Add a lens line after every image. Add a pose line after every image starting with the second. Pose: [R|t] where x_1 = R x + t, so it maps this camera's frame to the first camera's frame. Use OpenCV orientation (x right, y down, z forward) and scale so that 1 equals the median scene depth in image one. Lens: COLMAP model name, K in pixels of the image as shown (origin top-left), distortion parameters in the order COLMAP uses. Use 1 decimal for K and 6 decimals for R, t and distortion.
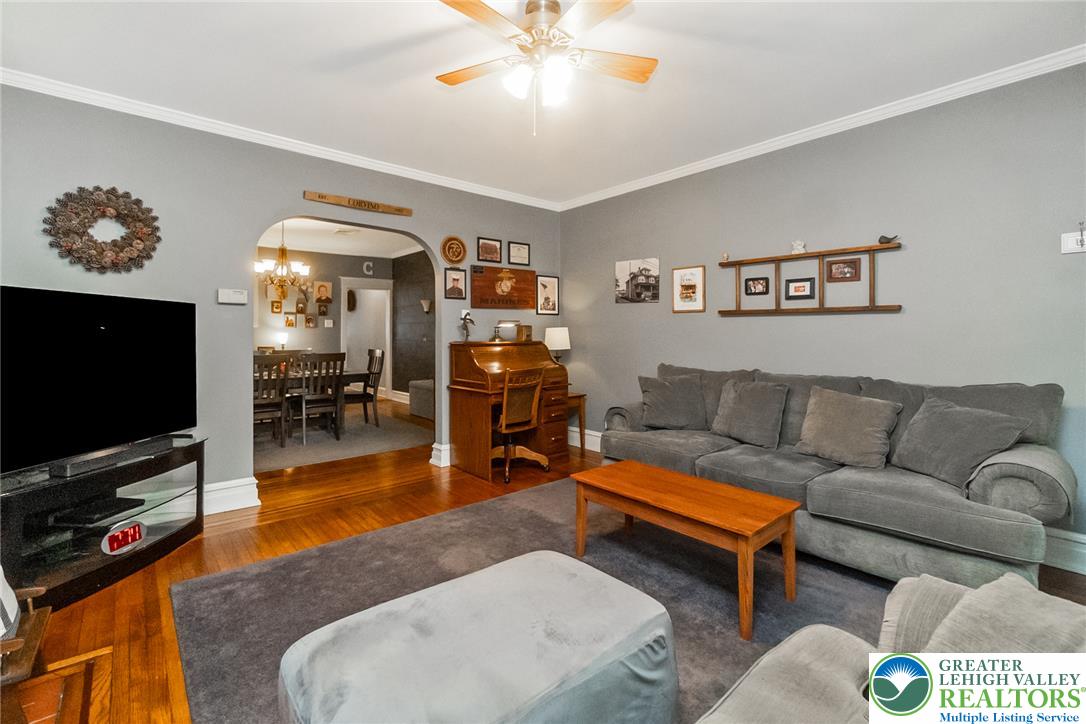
lens RADIAL K [[481.3, 0, 542.0], [0, 481.3, 329.5], [0, 0, 1]] dist [0.000871, 0.000148]
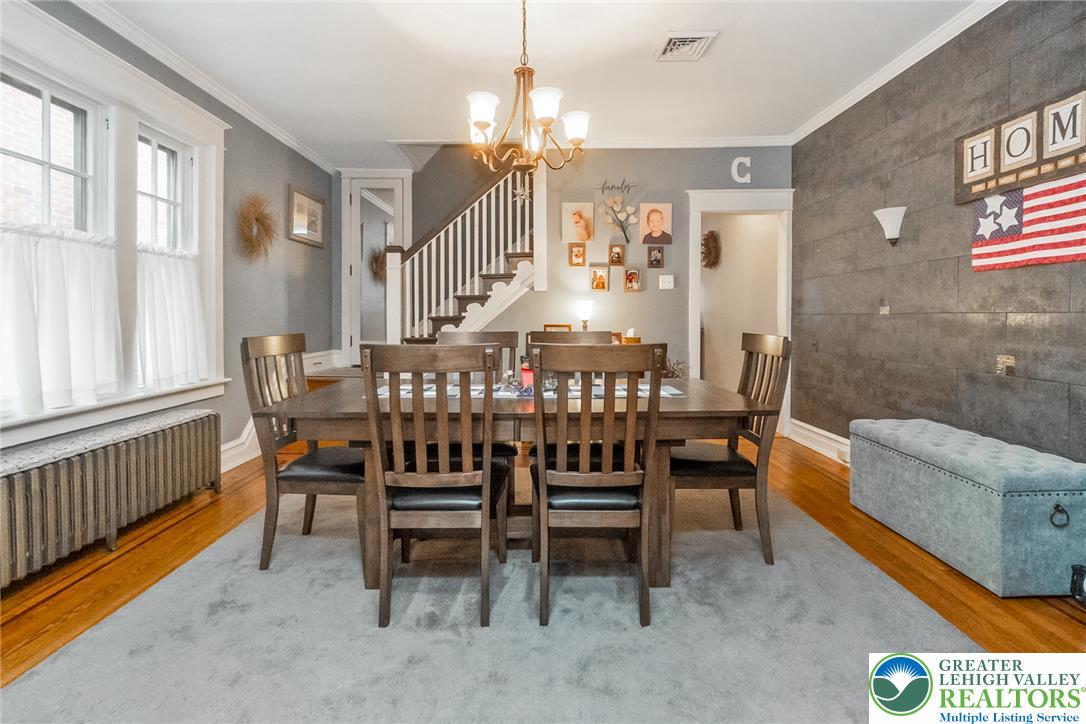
lens RADIAL K [[533.8, 0, 544.0], [0, 533.8, 326.2], [0, 0, 1]] dist [-0.003106, -0.001319]
pose [[0.764960, 0.009602, -0.644006, -0.212879], [0.007962, 0.999671, 0.024362, 0.024782], [0.644029, -0.023764, 0.764632, 0.587057]]
